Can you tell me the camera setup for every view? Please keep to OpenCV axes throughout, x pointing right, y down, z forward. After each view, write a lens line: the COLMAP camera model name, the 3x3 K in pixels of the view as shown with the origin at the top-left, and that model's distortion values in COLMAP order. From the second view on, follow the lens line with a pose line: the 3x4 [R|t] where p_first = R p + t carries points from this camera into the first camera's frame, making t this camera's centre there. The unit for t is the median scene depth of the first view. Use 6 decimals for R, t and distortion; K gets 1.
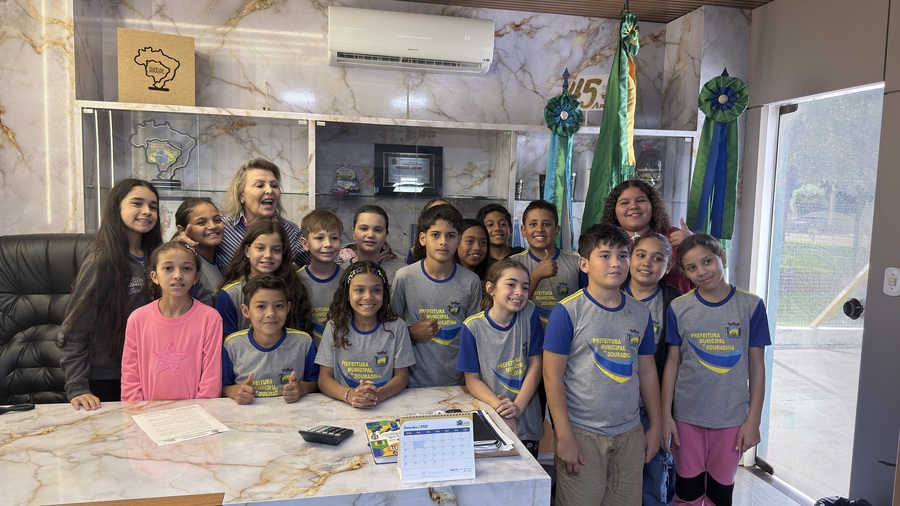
lens RADIAL K [[648.7, 0, 452.9], [0, 648.7, 258.1], [0, 0, 1]] dist [0.065826, -0.081003]
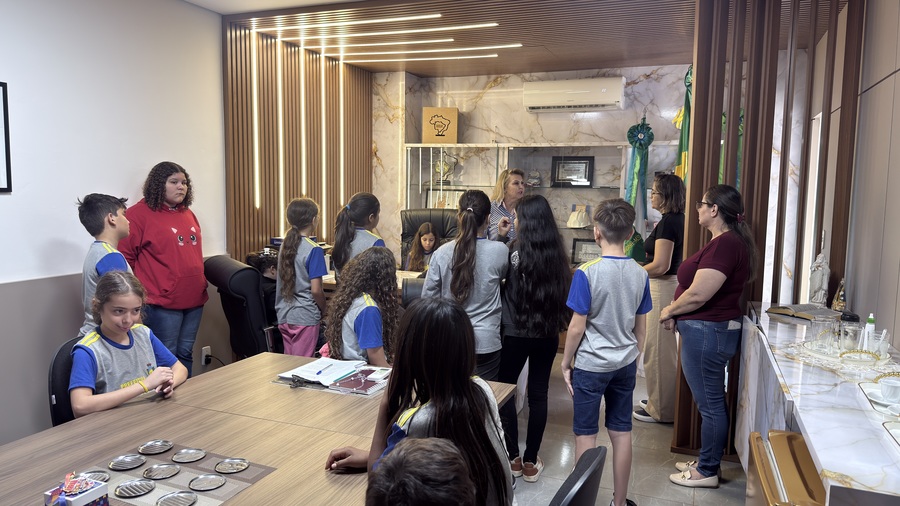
lens RADIAL K [[648.7, 0, 453.5], [0, 648.7, 256.5], [0, 0, 1]] dist [0.065826, -0.081003]
pose [[0.845114, 0.040170, -0.533075, 0.660101], [-0.043639, 0.999029, 0.006098, 0.097475], [0.532802, 0.018110, 0.846046, -0.651138]]
